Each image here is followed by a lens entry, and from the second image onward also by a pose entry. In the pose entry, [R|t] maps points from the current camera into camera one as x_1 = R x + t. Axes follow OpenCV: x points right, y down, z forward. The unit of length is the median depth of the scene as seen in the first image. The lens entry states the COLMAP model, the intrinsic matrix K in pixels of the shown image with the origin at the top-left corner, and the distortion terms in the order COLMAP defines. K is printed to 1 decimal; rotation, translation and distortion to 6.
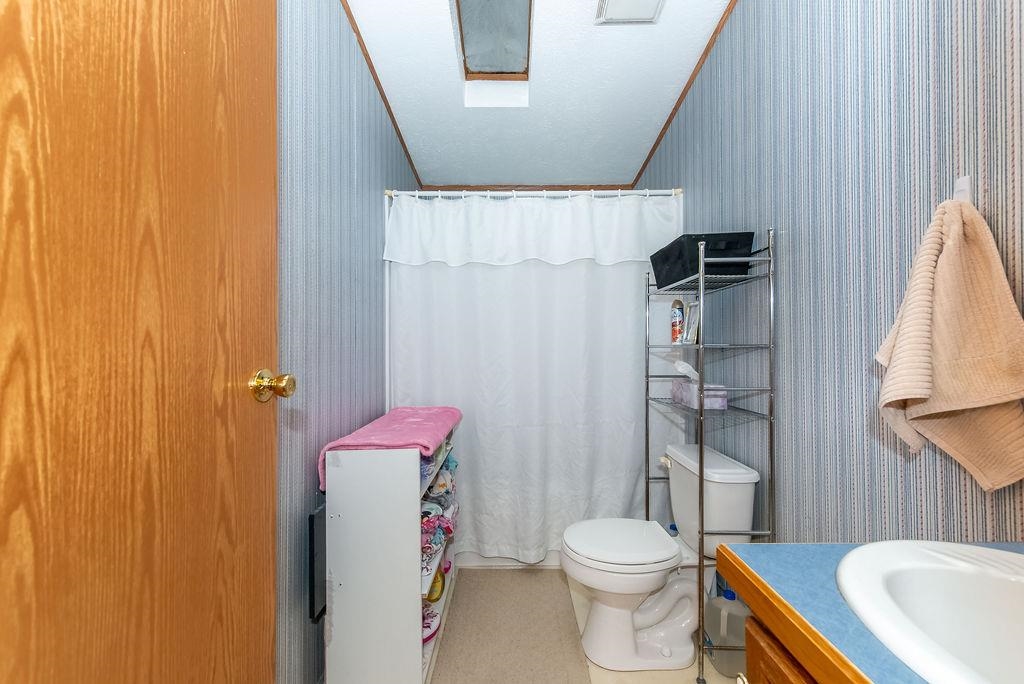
lens RADIAL K [[406.1, 0, 513.1], [0, 406.1, 343.3], [0, 0, 1]] dist [-0.001564, -0.001419]
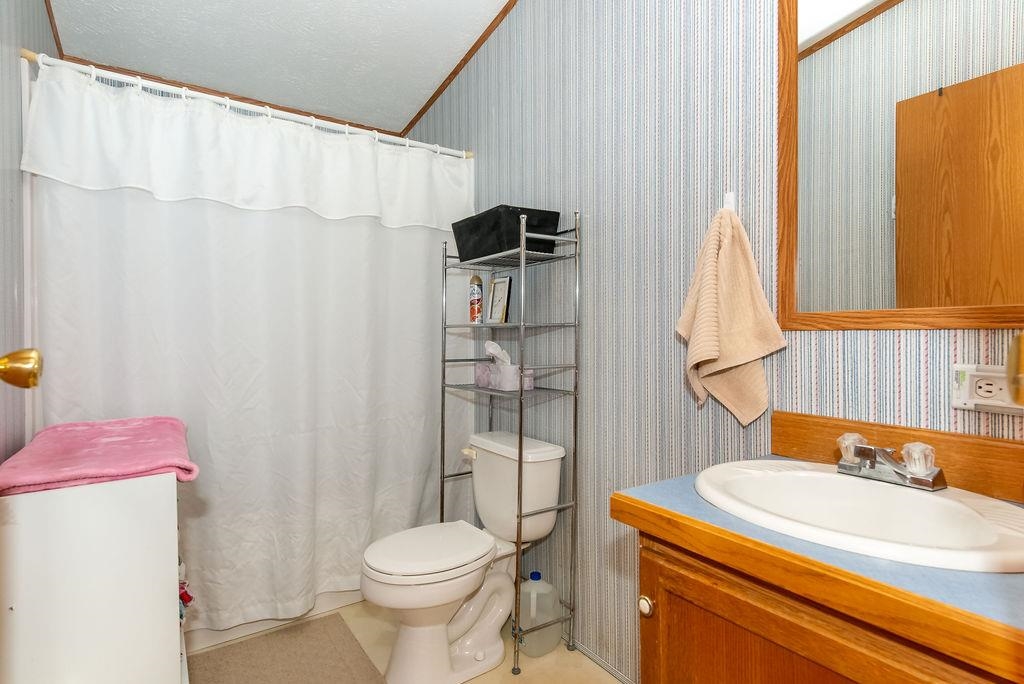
lens RADIAL K [[514.1, 0, 513.7], [0, 514.1, 340.5], [0, 0, 1]] dist [0.005281, -0.004669]
pose [[0.820770, -0.003477, 0.571249, -0.199030], [-0.005169, 0.999895, 0.013512, 0.024710], [-0.571236, -0.014043, 0.820666, 0.005863]]
